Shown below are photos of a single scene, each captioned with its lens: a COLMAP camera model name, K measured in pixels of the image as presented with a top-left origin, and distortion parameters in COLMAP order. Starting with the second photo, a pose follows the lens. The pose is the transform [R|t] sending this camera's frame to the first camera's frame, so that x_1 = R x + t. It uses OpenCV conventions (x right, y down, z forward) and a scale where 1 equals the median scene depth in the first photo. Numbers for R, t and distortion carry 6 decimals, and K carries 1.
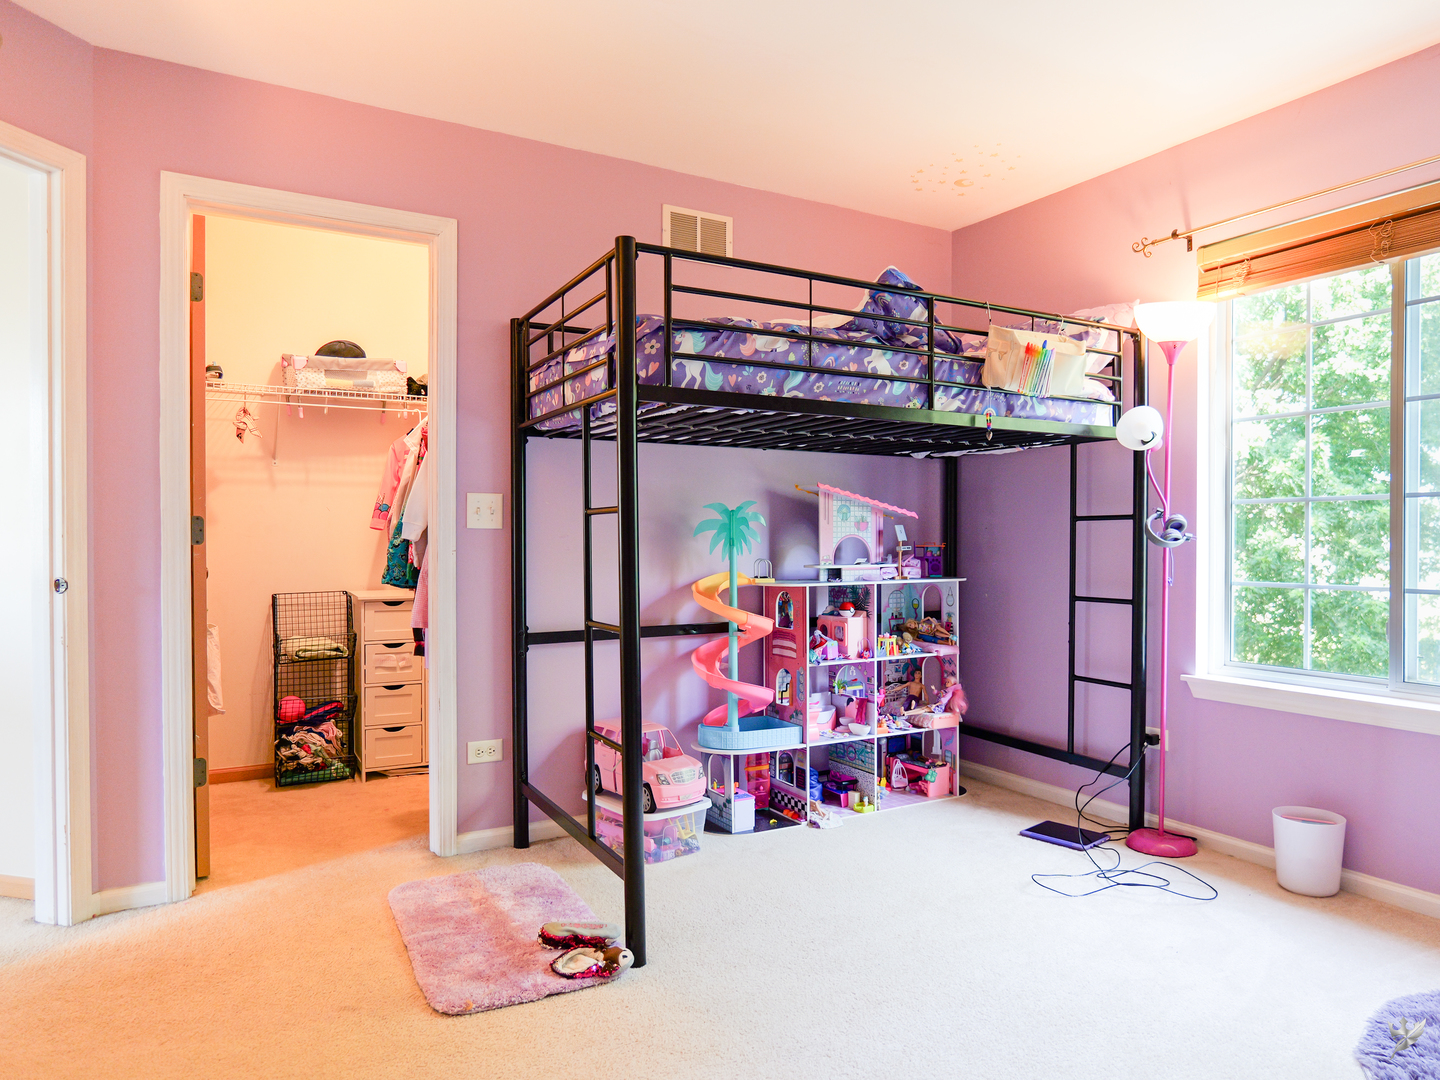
lens RADIAL K [[923.7, 0, 714.7], [0, 923.7, 544.3], [0, 0, 1]] dist [-0.030060, 0.027564]
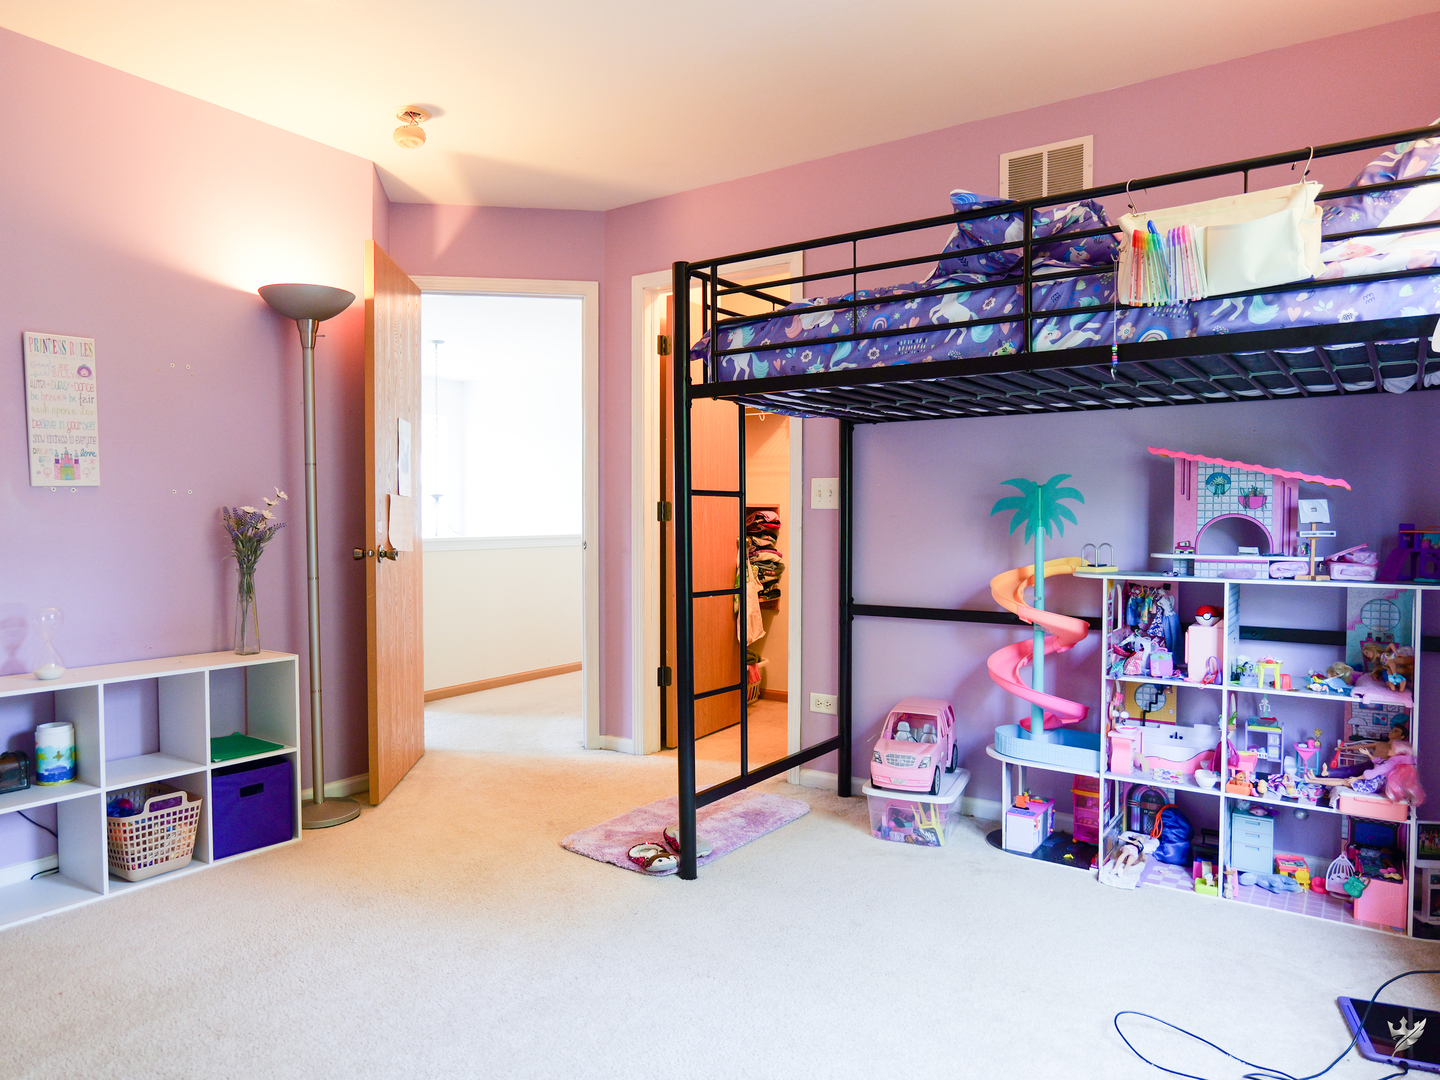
lens RADIAL K [[923.7, 0, 714.7], [0, 923.7, 544.3], [0, 0, 1]] dist [-0.030060, 0.027564]
pose [[0.446167, 0.027342, -0.894532, 0.842330], [-0.008855, 0.999619, 0.026137, -0.002567], [0.894906, -0.003741, 0.446239, 0.433692]]
